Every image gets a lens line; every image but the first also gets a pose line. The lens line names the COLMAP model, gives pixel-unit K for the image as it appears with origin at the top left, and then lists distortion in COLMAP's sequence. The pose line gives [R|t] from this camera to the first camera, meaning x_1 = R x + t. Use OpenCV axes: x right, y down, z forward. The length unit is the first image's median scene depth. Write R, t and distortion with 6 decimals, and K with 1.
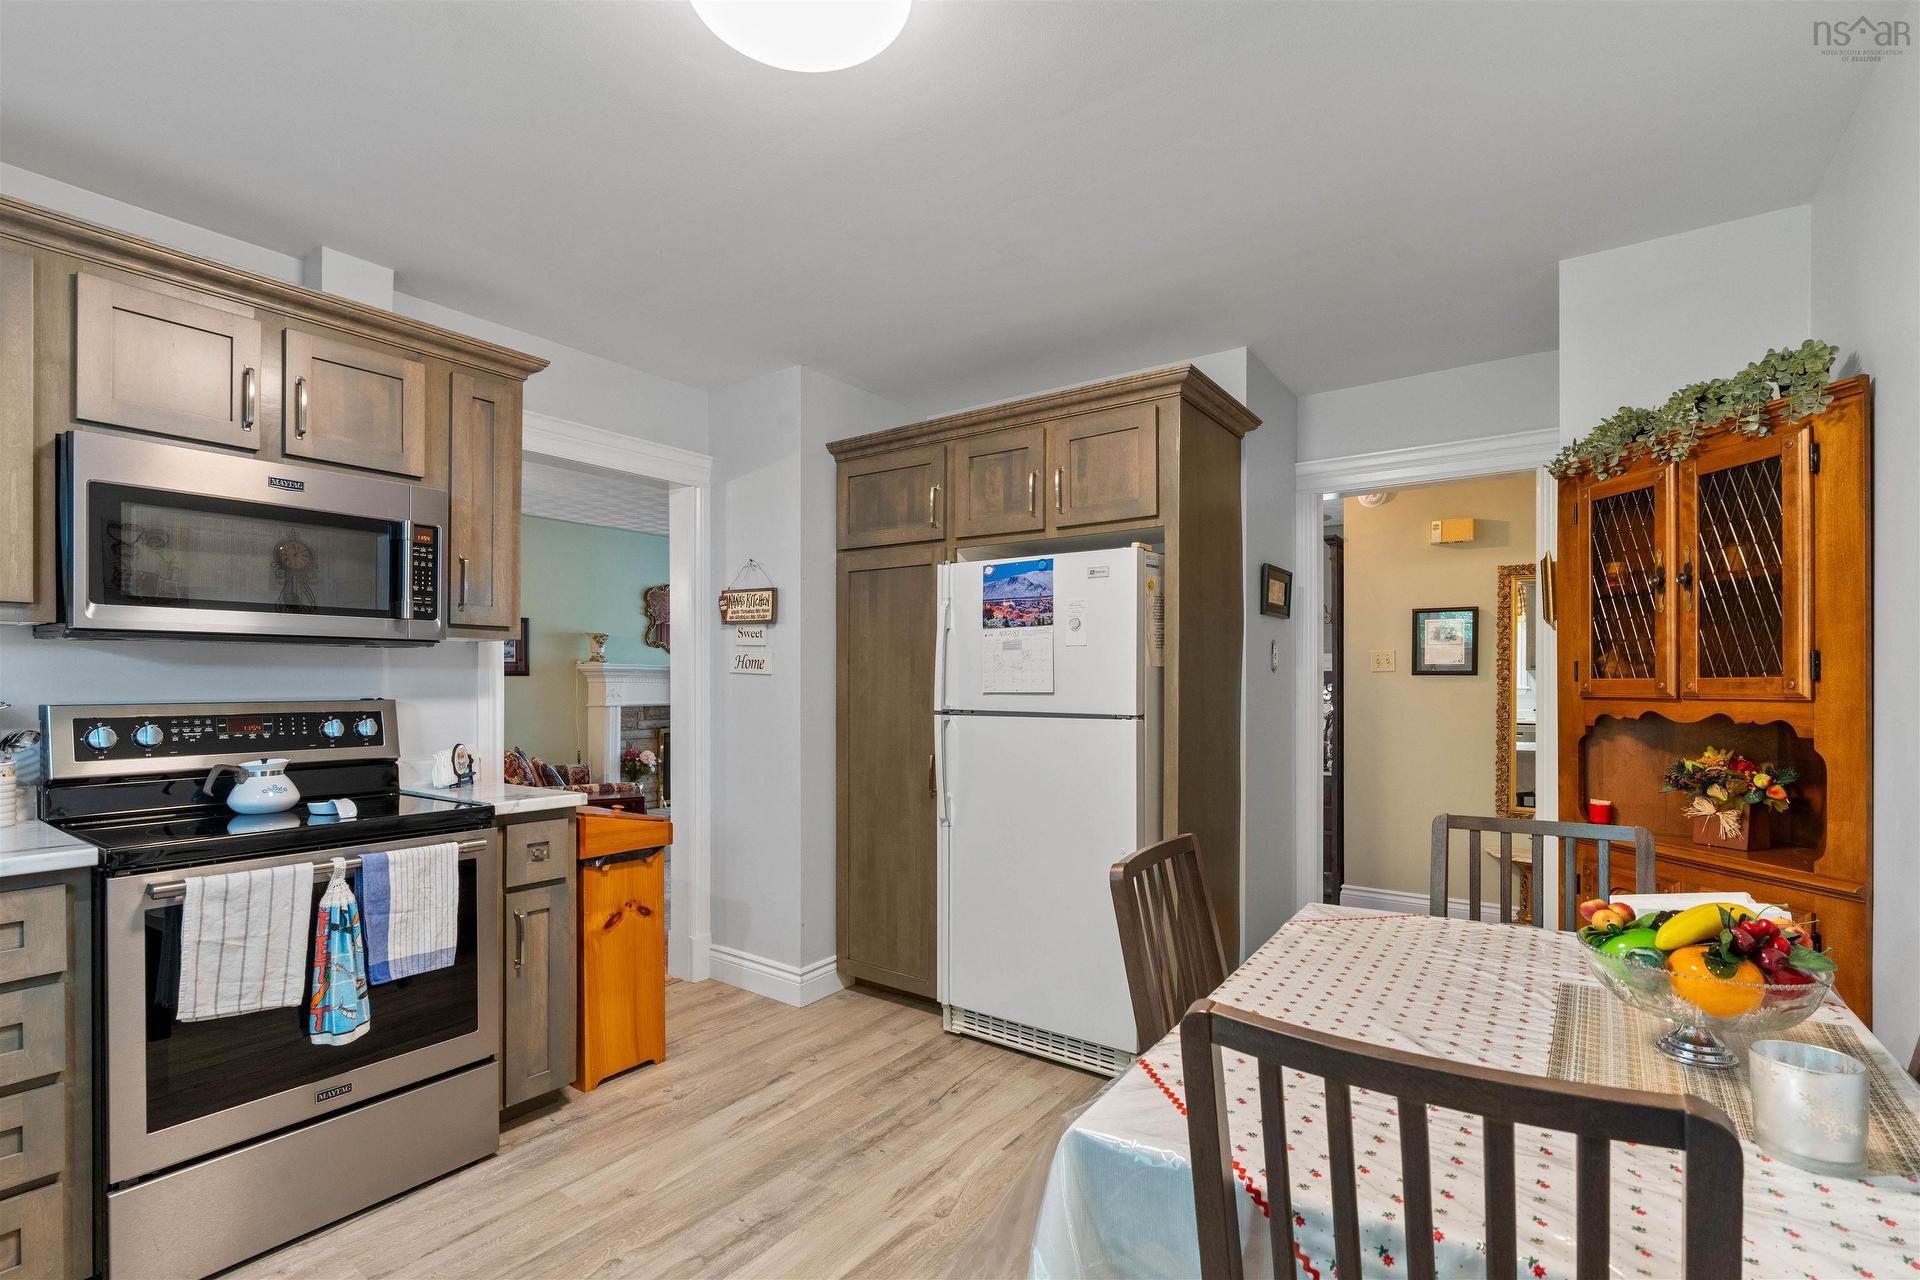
lens RADIAL K [[862.9, 0, 925.1], [0, 862.9, 687.8], [0, 0, 1]] dist [-0.013732, 0.005445]
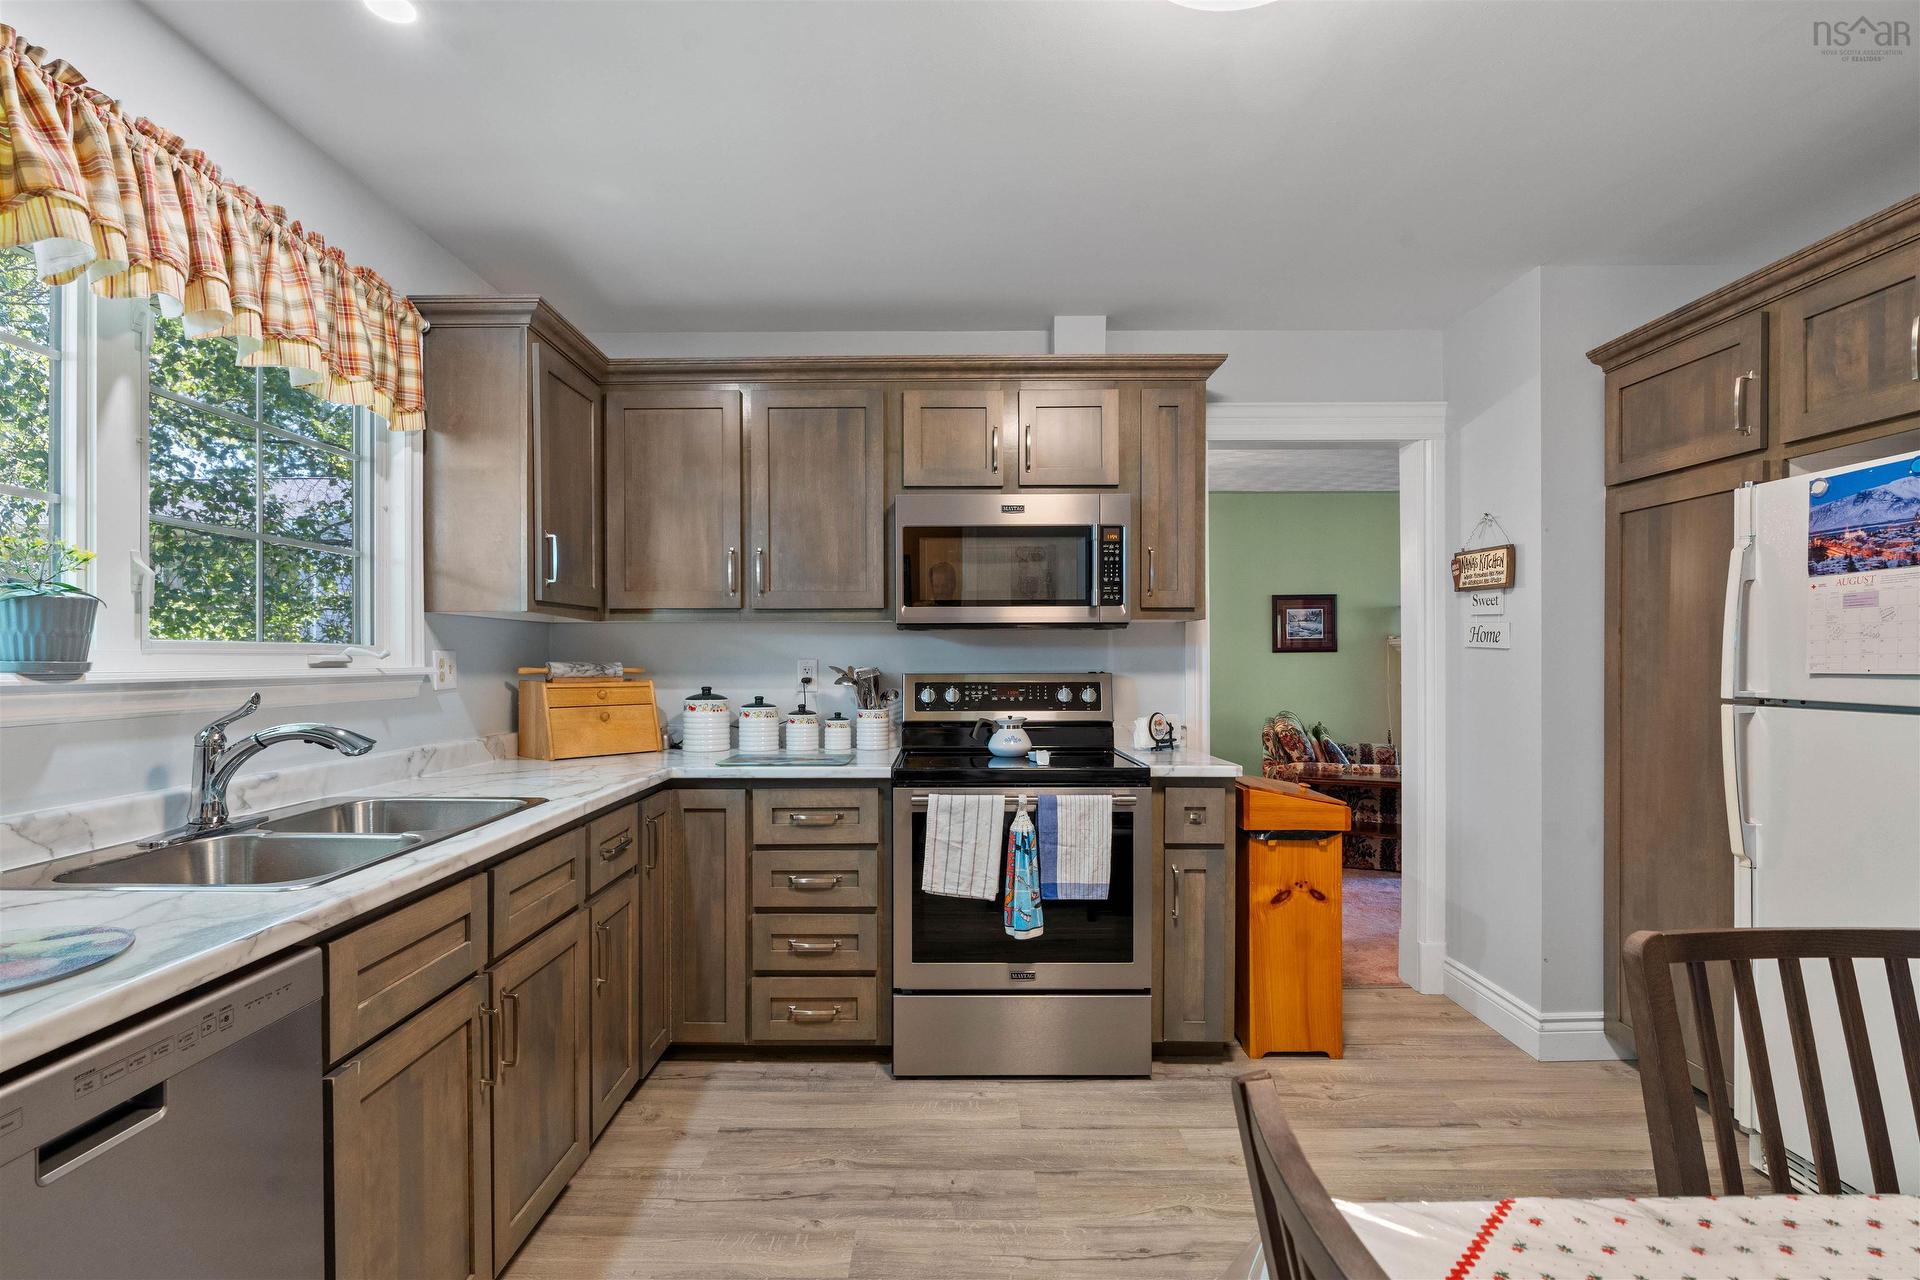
lens RADIAL K [[891.2, 0, 943.8], [0, 891.2, 660.2], [0, 0, 1]] dist [-0.014643, 0.003802]
pose [[0.598296, 0.000370, -0.801275, 0.234973], [-0.002880, 0.999994, -0.001689, -0.001512], [0.801270, 0.003318, 0.598294, 0.072518]]
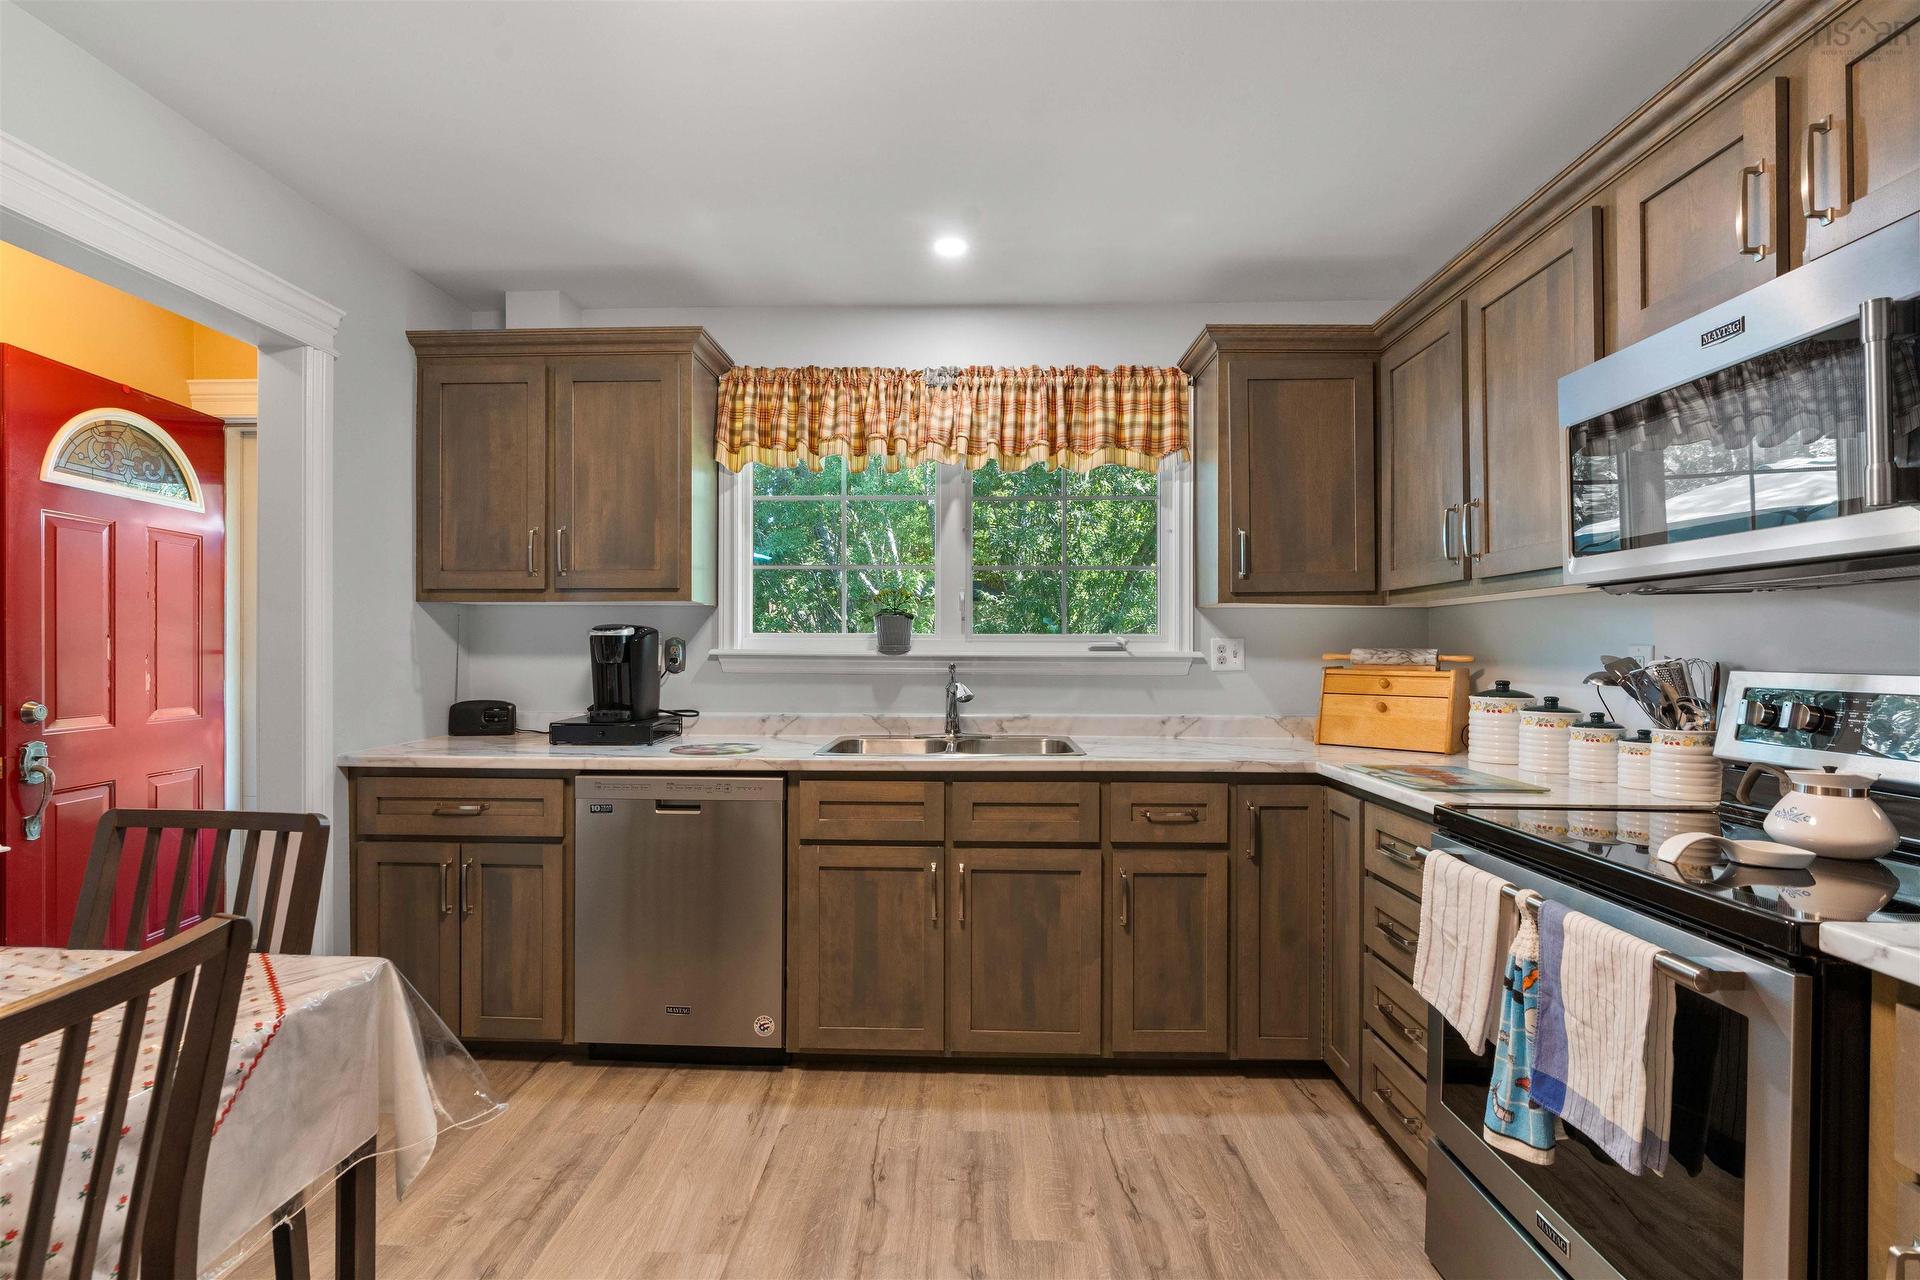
lens RADIAL K [[862.9, 0, 954.4], [0, 862.9, 651.6], [0, 0, 1]] dist [-0.013732, 0.005445]
pose [[-0.811485, -0.000639, -0.584373, 0.080013], [-0.005801, 0.999959, 0.006963, -0.000414], [0.584344, 0.009040, -0.811456, 0.951910]]
